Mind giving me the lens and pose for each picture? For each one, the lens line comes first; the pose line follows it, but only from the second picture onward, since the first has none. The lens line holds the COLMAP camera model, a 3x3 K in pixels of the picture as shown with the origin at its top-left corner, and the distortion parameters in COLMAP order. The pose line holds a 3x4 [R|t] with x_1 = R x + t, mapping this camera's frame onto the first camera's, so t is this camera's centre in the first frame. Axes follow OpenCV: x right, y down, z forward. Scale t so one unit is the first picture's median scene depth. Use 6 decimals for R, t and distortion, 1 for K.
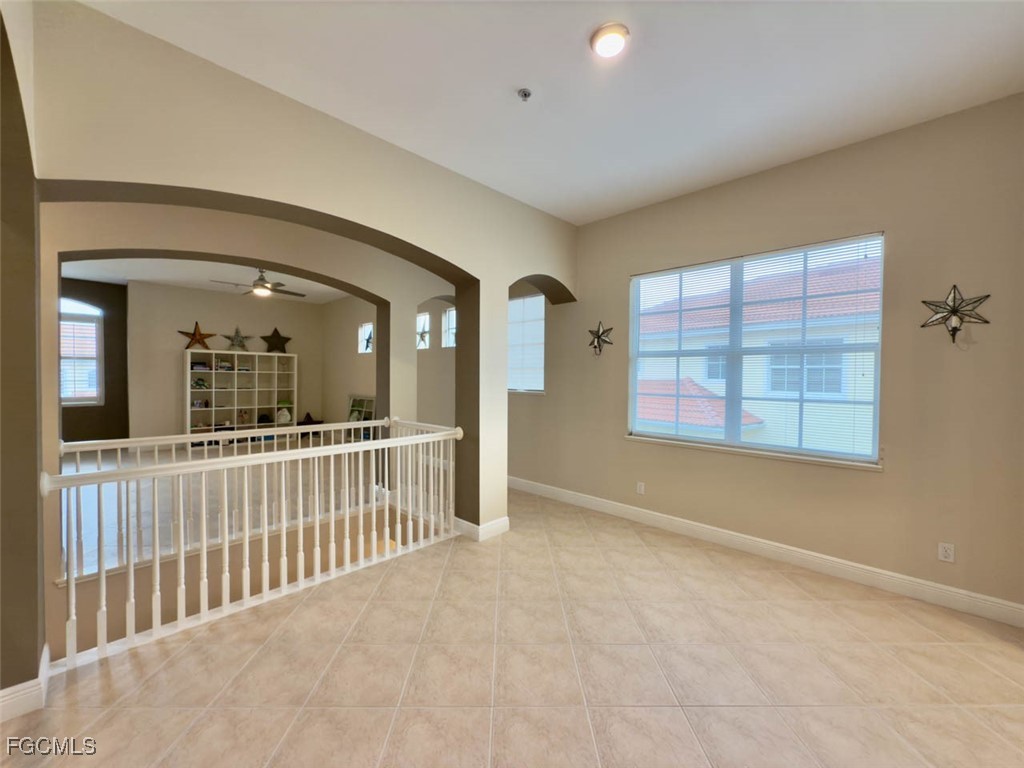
lens RADIAL K [[409.2, 0, 507.9], [0, 409.2, 377.8], [0, 0, 1]] dist [0.002199, 0.000126]
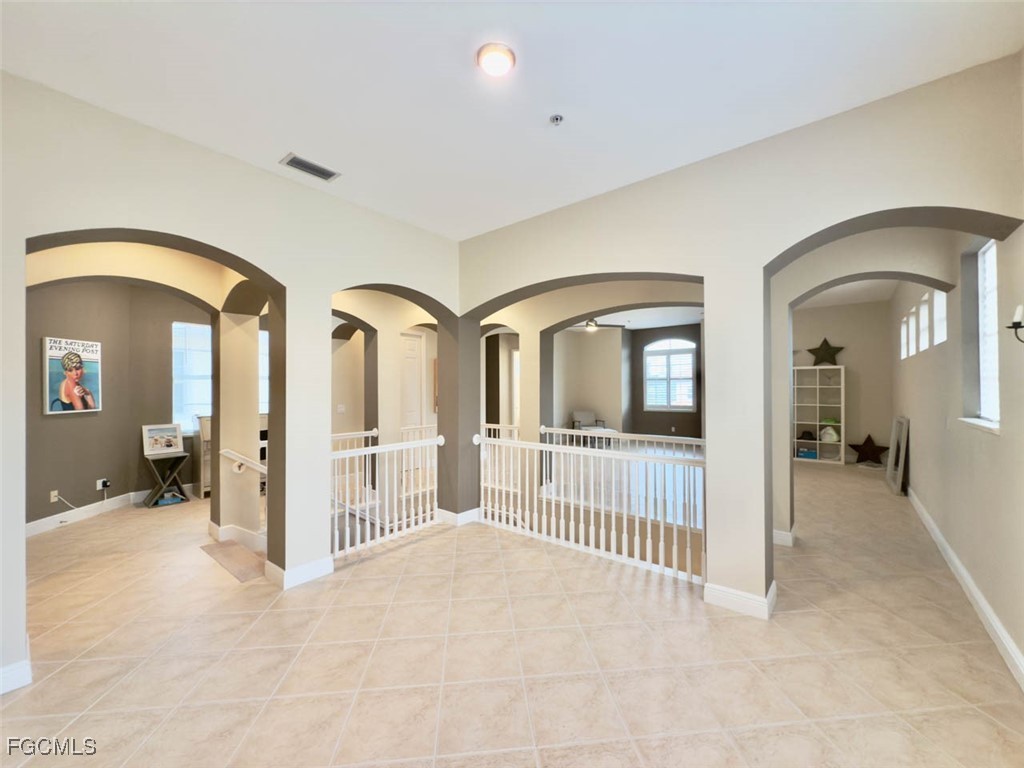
lens RADIAL K [[407.3, 0, 515.6], [0, 407.3, 385.8], [0, 0, 1]] dist [0.000902, 0.000108]
pose [[0.095749, -0.014149, -0.995305, 0.804128], [0.001752, 0.999900, -0.014046, -0.011321], [0.995404, -0.000399, 0.095764, 0.646013]]
